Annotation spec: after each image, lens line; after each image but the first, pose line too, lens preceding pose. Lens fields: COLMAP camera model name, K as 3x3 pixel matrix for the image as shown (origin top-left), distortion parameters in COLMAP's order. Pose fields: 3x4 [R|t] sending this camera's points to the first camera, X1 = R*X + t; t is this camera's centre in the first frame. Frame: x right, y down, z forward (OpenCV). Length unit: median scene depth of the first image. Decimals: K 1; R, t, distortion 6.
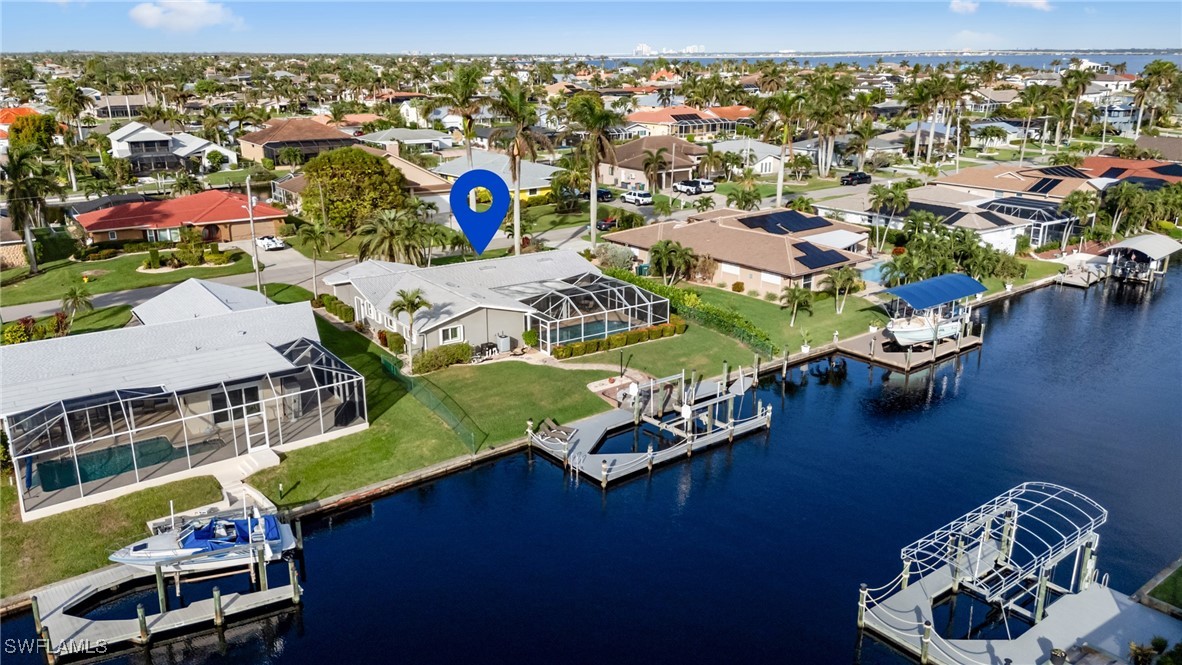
lens RADIAL K [[871.3, 0, 598.2], [0, 871.3, 330.0], [0, 0, 1]] dist [0.078109, -0.088095]
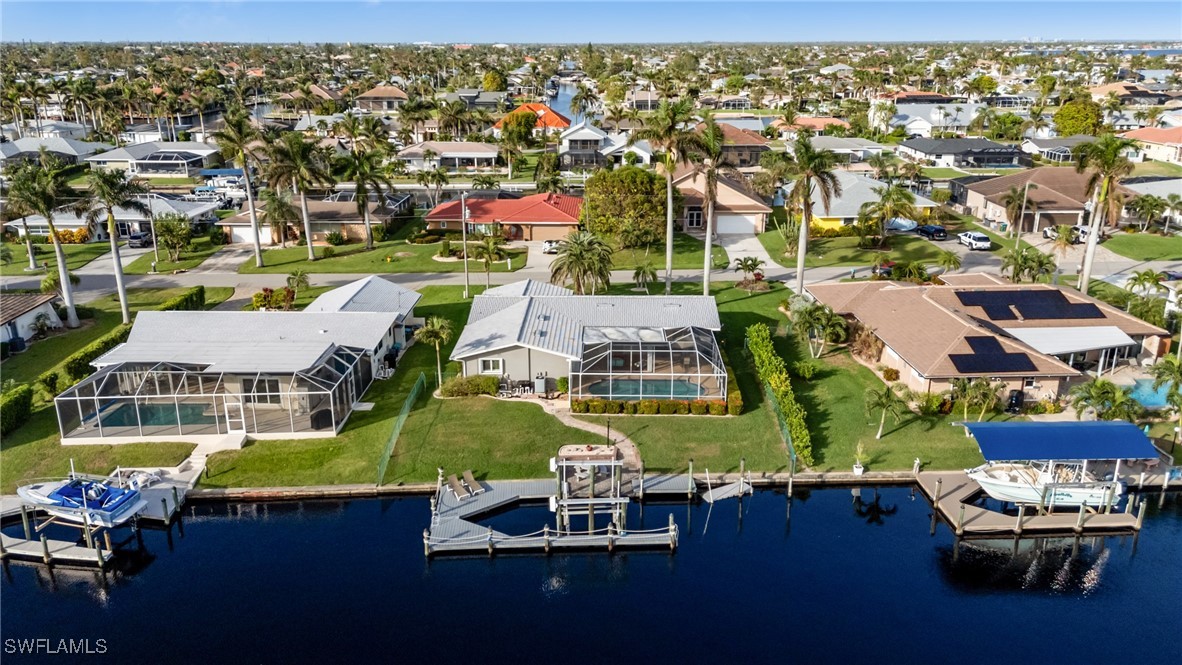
lens RADIAL K [[871.3, 0, 598.2], [0, 871.3, 330.0], [0, 0, 1]] dist [0.078109, -0.088095]
pose [[0.819557, 0.176709, -0.545069, 0.488150], [-0.171739, 0.983280, 0.060551, -0.120089], [0.546656, 0.043984, 0.836201, 0.197765]]
